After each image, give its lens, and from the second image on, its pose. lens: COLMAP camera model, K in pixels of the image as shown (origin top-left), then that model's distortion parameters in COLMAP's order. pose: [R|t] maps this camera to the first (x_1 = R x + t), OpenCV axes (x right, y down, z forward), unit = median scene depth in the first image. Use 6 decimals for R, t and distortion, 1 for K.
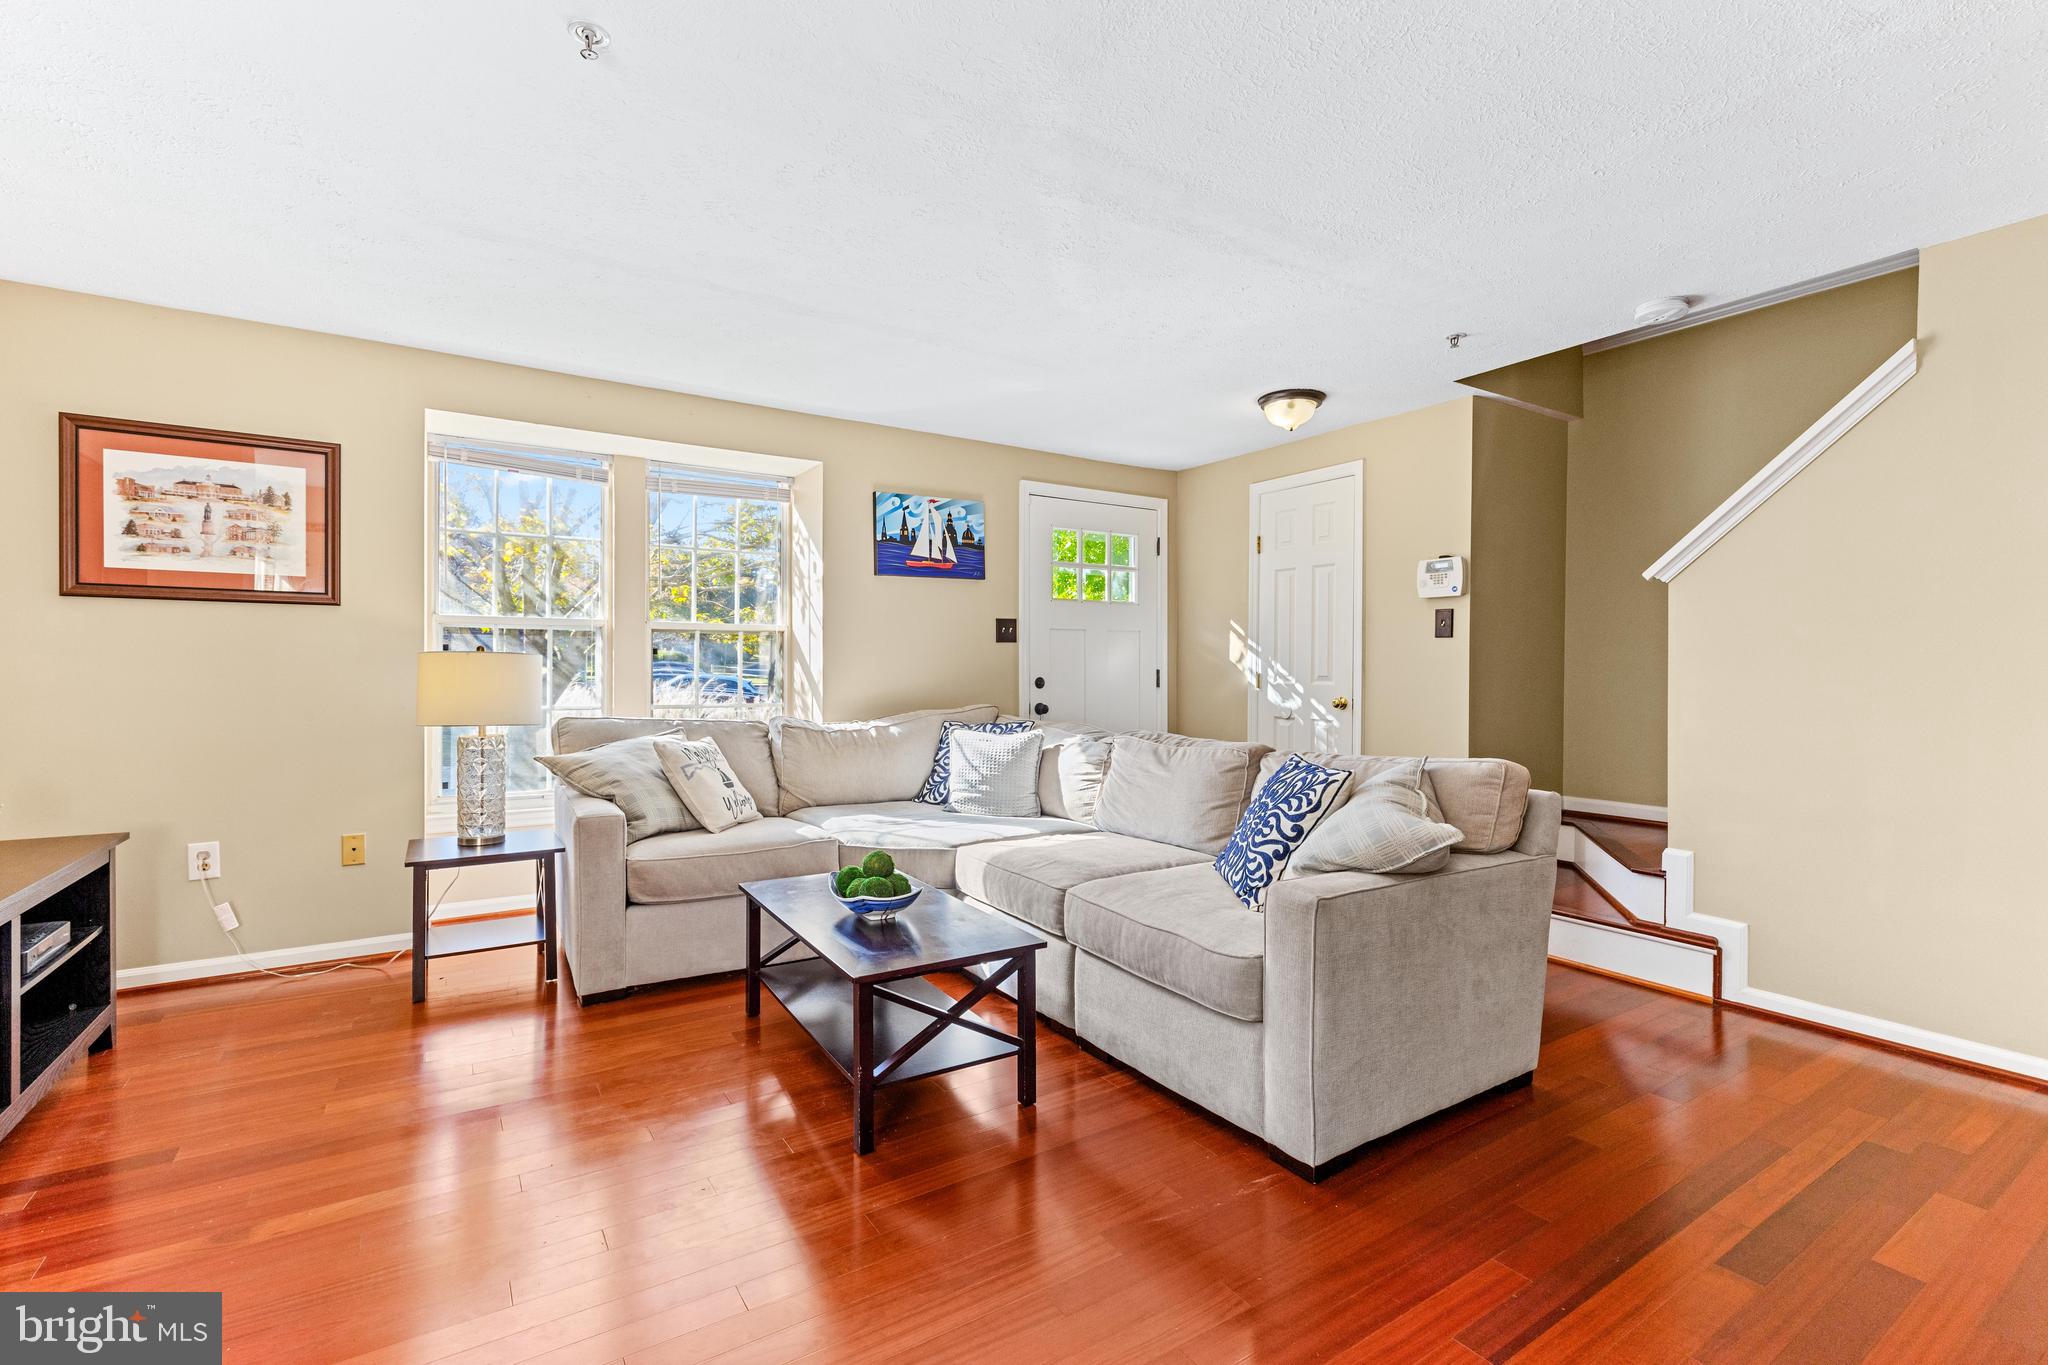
lens RADIAL K [[920.7, 0, 1014.5], [0, 920.7, 669.8], [0, 0, 1]] dist [0.004349, -0.001472]
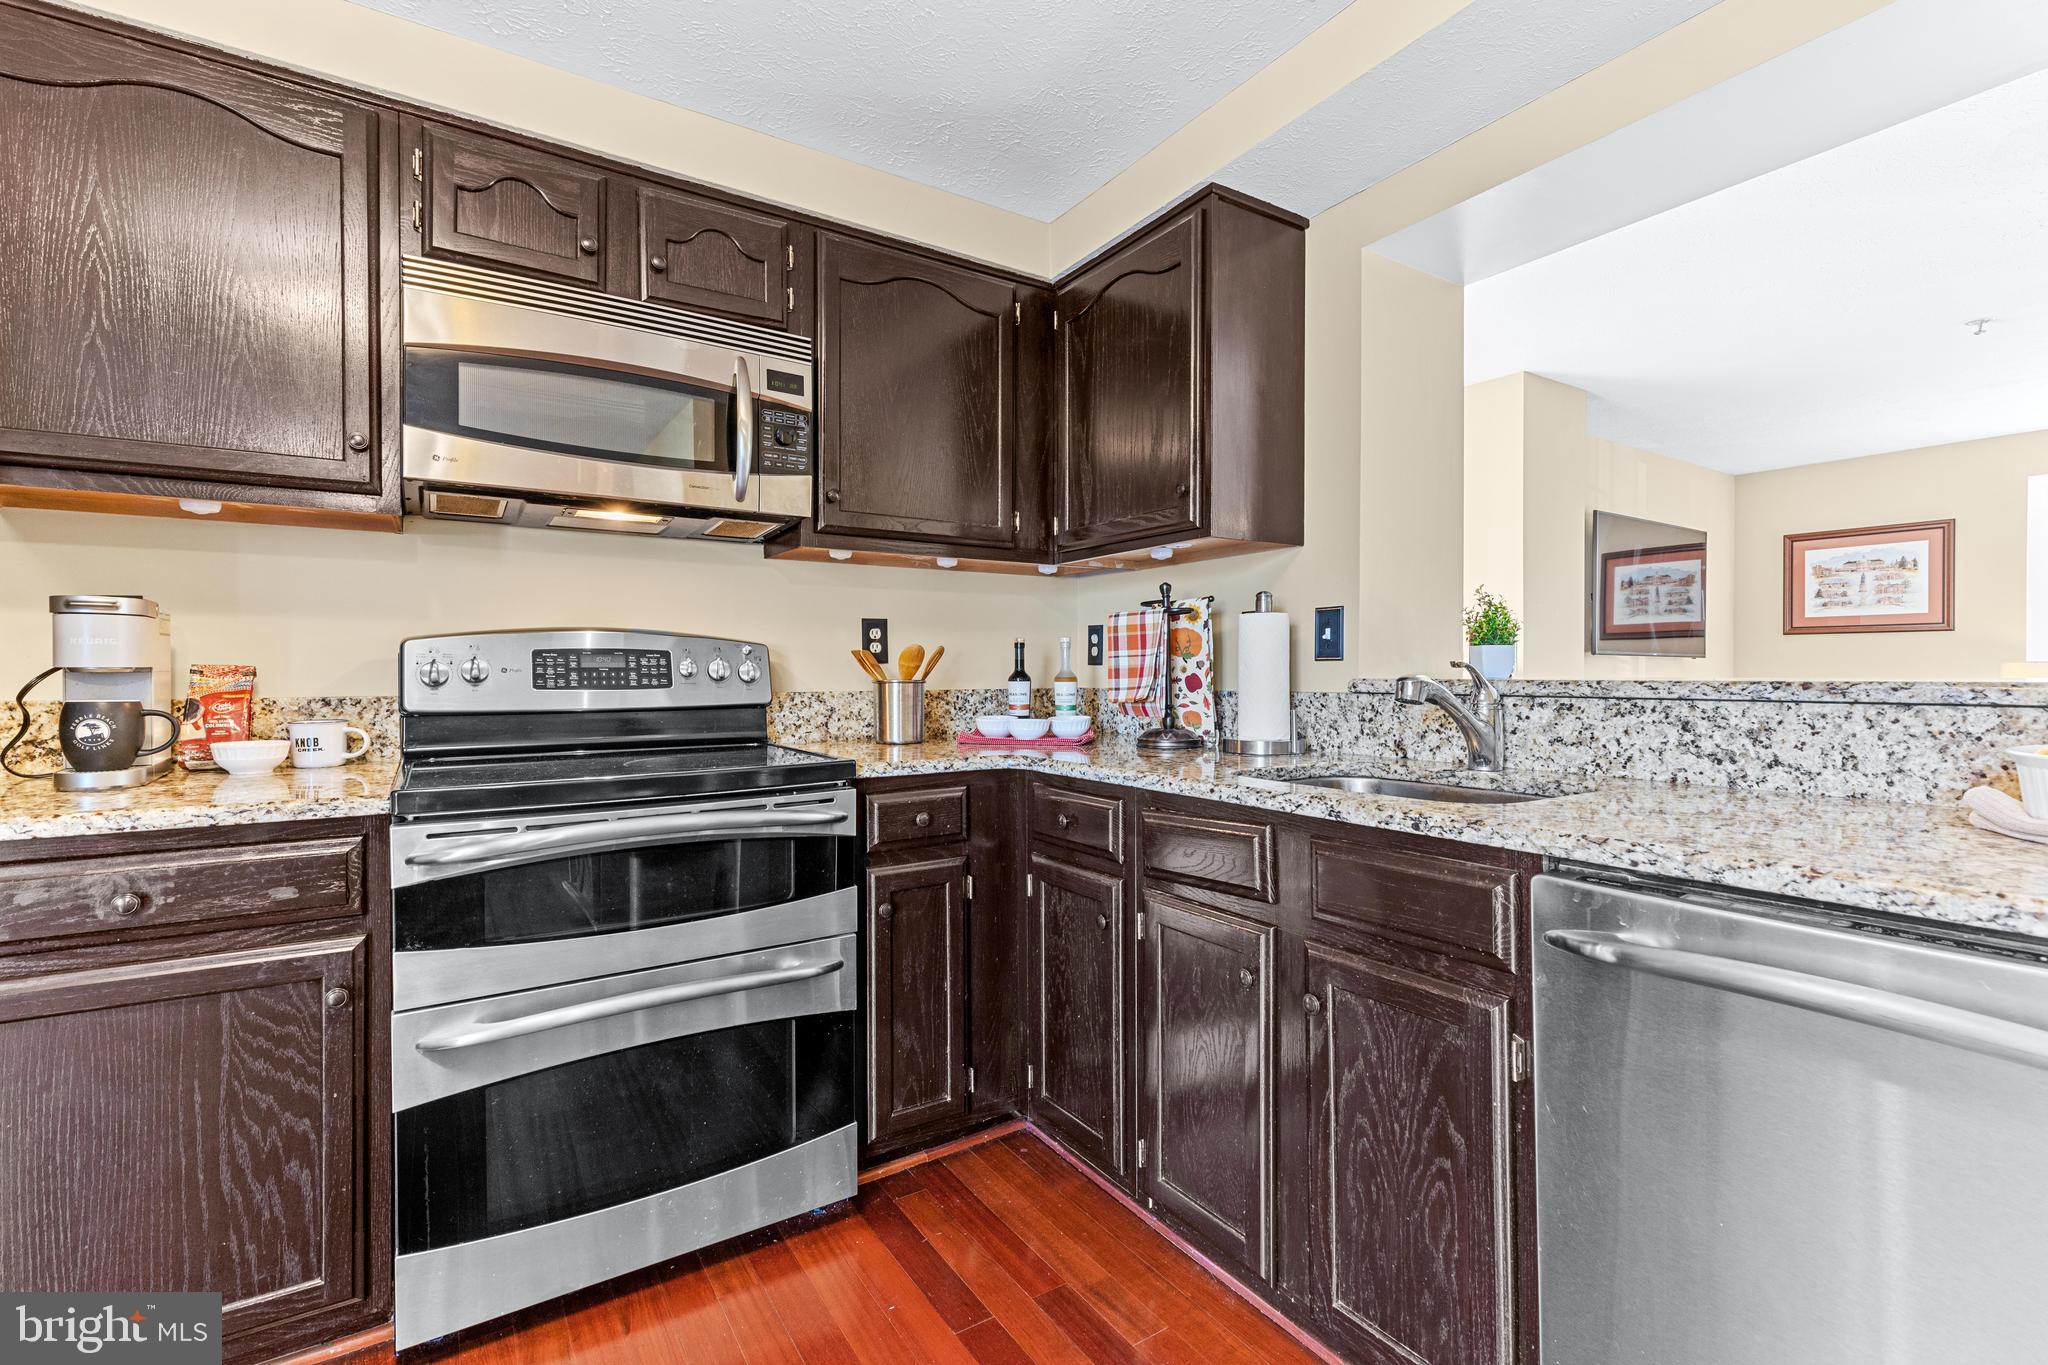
lens RADIAL K [[920.7, 0, 1028.7], [0, 920.7, 679.2], [0, 0, 1]] dist [0.004349, -0.001472]
pose [[-0.011780, 0.004862, -0.999919, 0.540416], [-0.001754, 0.999987, 0.004883, 0.000887], [0.999929, 0.001812, -0.011771, -0.316025]]
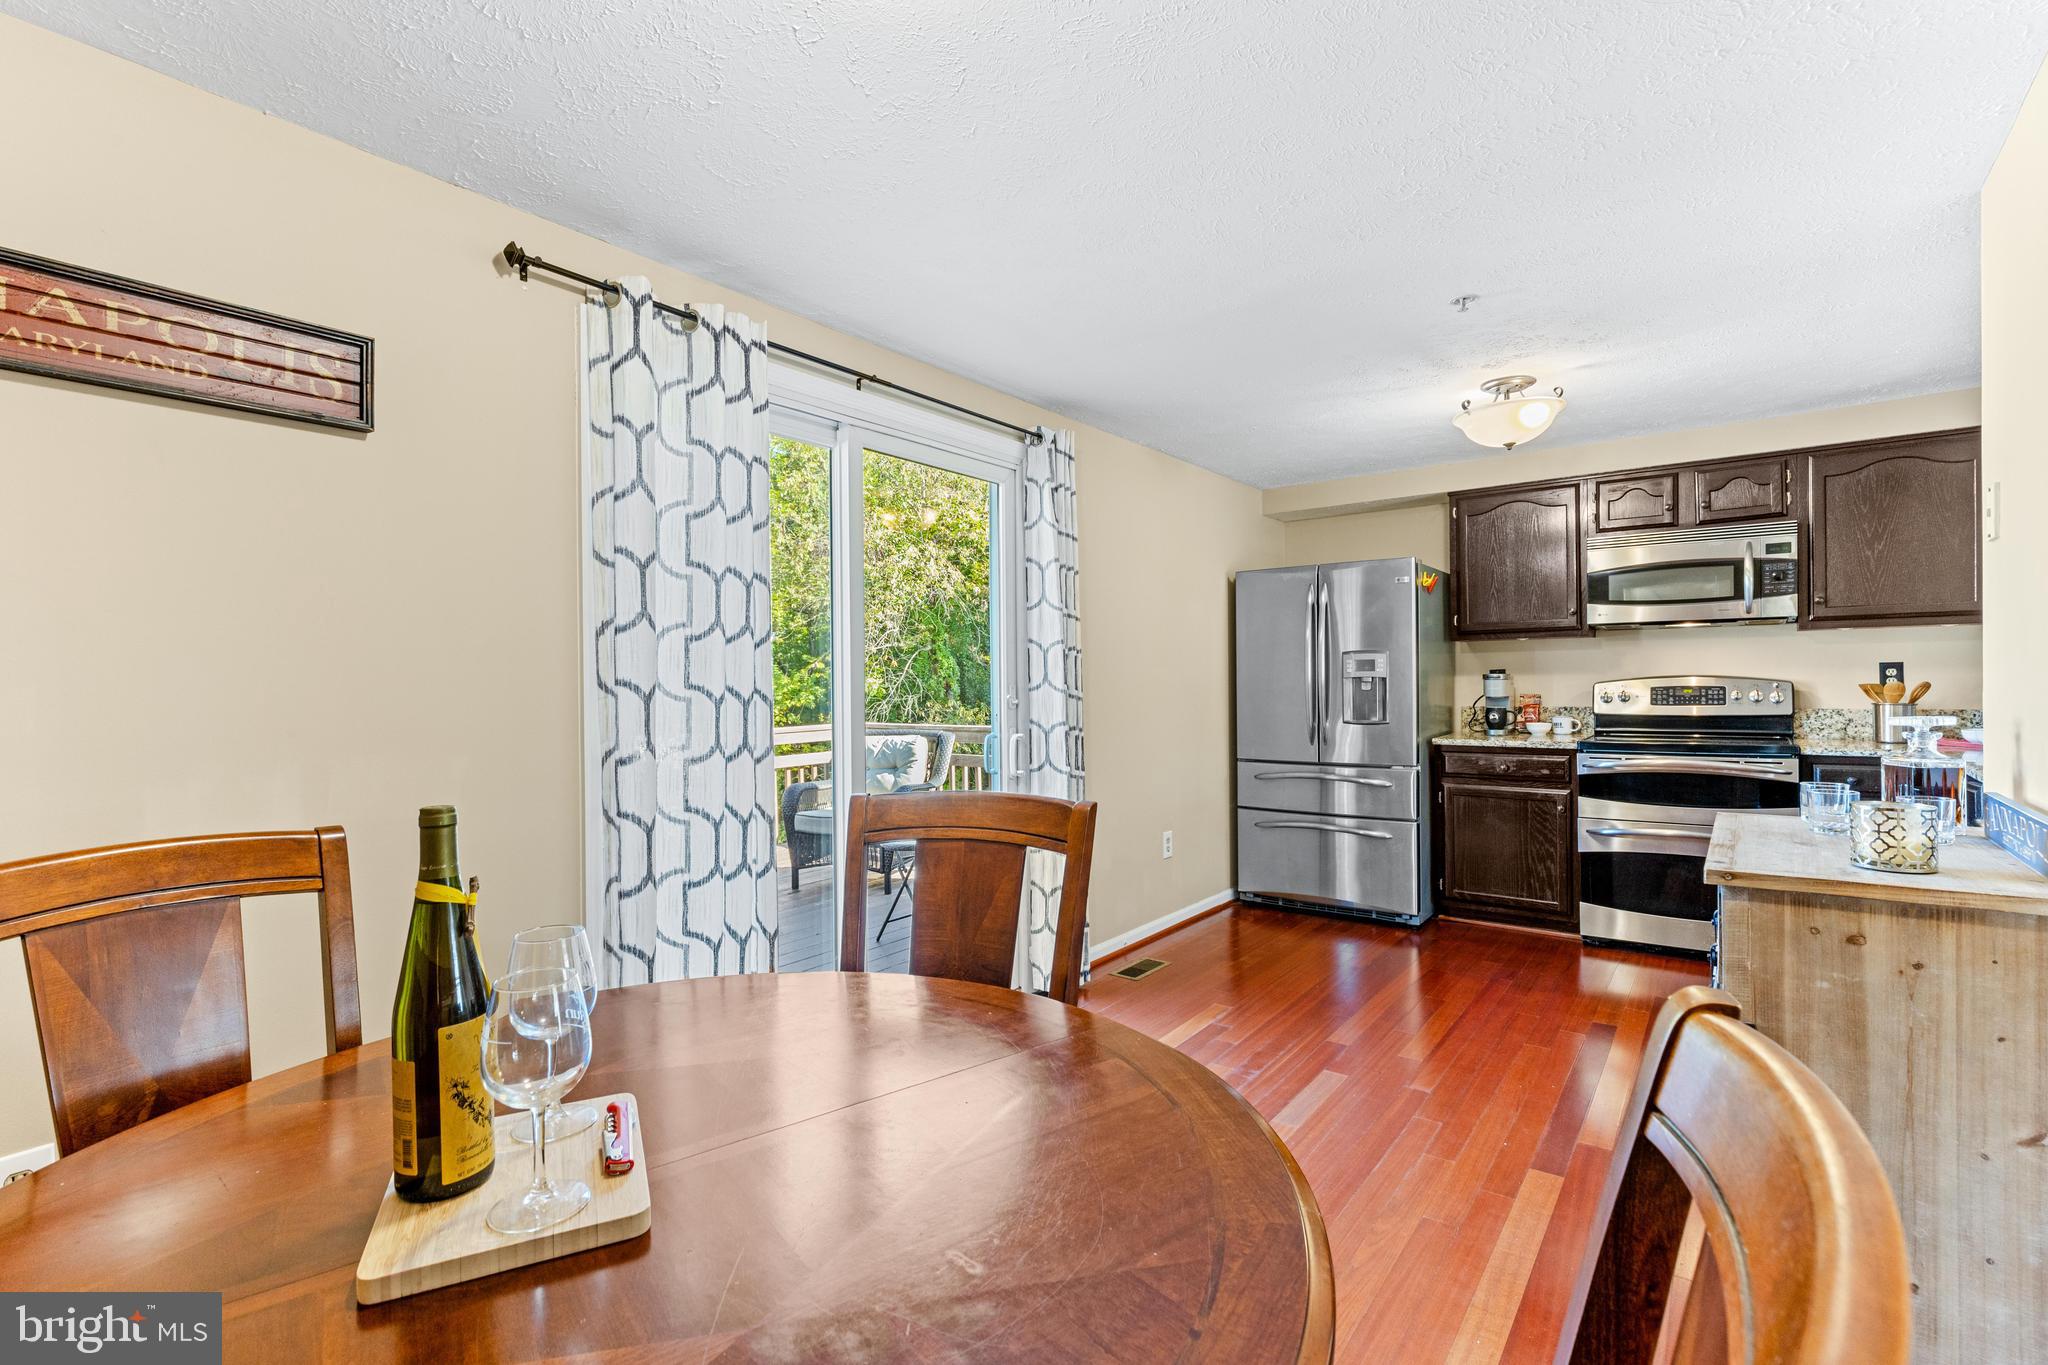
lens RADIAL K [[920.7, 0, 1028.3], [0, 920.7, 684.7], [0, 0, 1]] dist [0.004349, -0.001472]
pose [[-0.946727, 0.011279, -0.321840, 1.034328], [0.009690, 0.999932, 0.006537, -0.025829], [0.321892, 0.003070, -0.946771, 0.149859]]
